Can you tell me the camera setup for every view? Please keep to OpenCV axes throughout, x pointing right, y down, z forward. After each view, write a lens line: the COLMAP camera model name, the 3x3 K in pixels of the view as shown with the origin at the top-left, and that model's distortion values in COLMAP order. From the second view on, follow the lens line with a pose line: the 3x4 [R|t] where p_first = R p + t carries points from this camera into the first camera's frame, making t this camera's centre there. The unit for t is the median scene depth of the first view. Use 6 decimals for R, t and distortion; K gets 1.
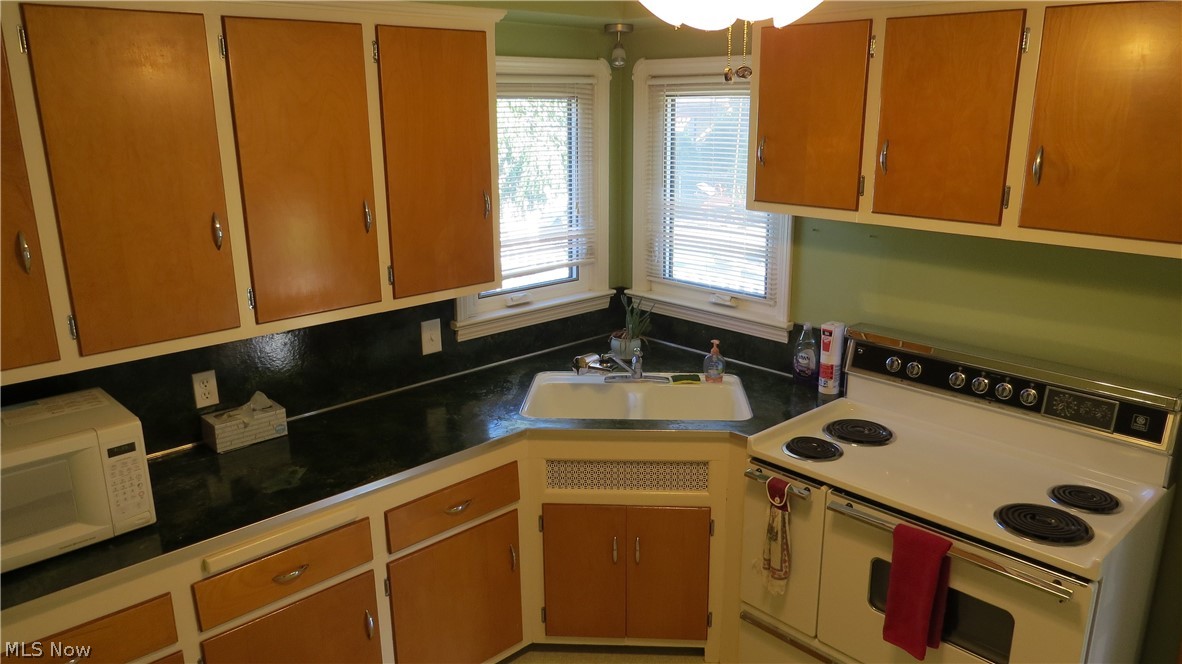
lens RADIAL K [[834.3, 0, 591.0], [0, 834.3, 332.0], [0, 0, 1]] dist [-0.022291, 0.003053]
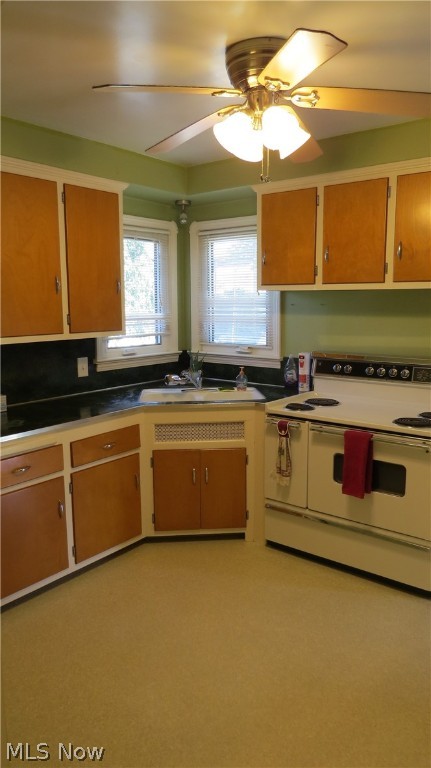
lens RADIAL K [[546.3, 0, 212.0], [0, 546.3, 386.1], [0, 0, 1]] dist [-0.030624, 0.001553]
pose [[0.989895, -0.021157, 0.140213, -0.092666], [0.037168, 0.992947, -0.112580, 0.204089], [-0.136842, 0.116654, 0.983700, -0.177000]]
